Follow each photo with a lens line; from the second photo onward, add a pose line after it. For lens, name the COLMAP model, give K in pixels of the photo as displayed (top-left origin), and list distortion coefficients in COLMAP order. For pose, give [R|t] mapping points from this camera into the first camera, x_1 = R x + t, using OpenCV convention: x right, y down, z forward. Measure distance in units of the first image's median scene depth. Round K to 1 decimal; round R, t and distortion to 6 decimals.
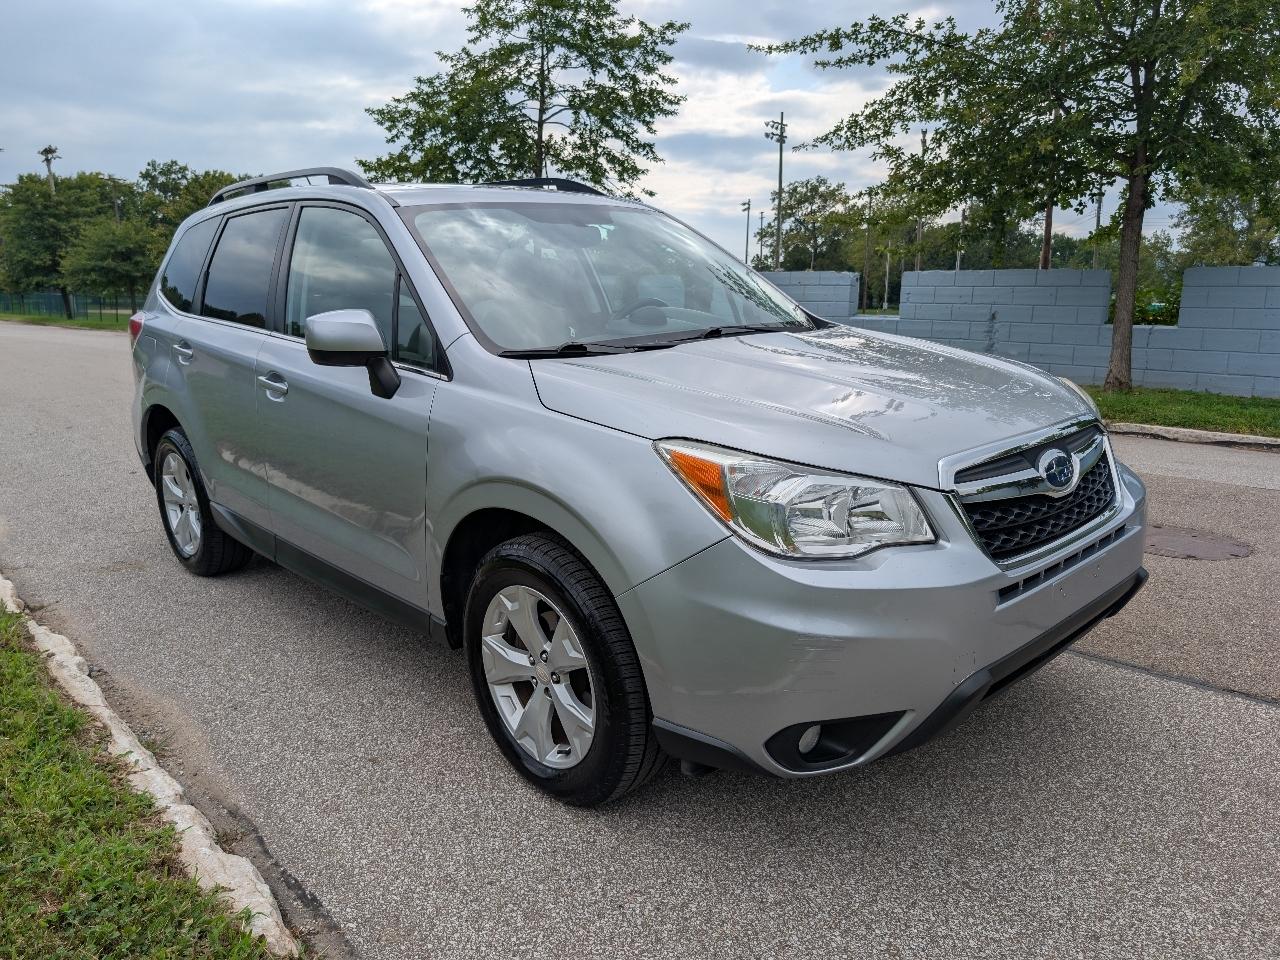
lens RADIAL K [[925.6, 0, 640.0], [0, 925.6, 480.0], [0, 0, 1]] dist [0.011354, -0.010099]
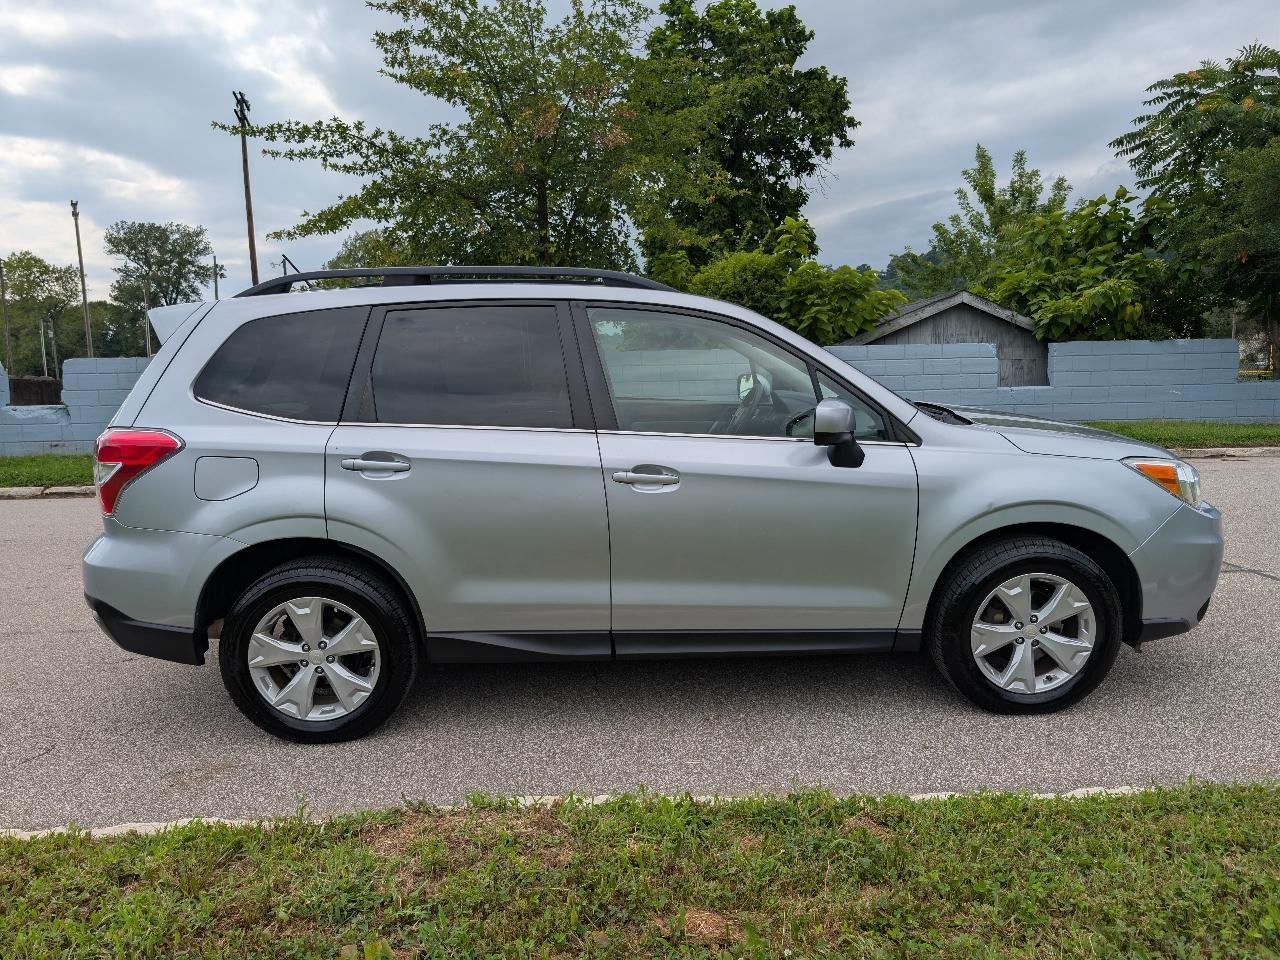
lens RADIAL K [[934.8, 0, 639.7], [0, 934.8, 488.1], [0, 0, 1]] dist [-0.000655, 0.003273]
pose [[0.662044, -0.115820, 0.740462, -1.368587], [0.173124, 0.984900, -0.000736, -0.106246], [-0.729195, 0.128679, 0.672098, 0.357387]]
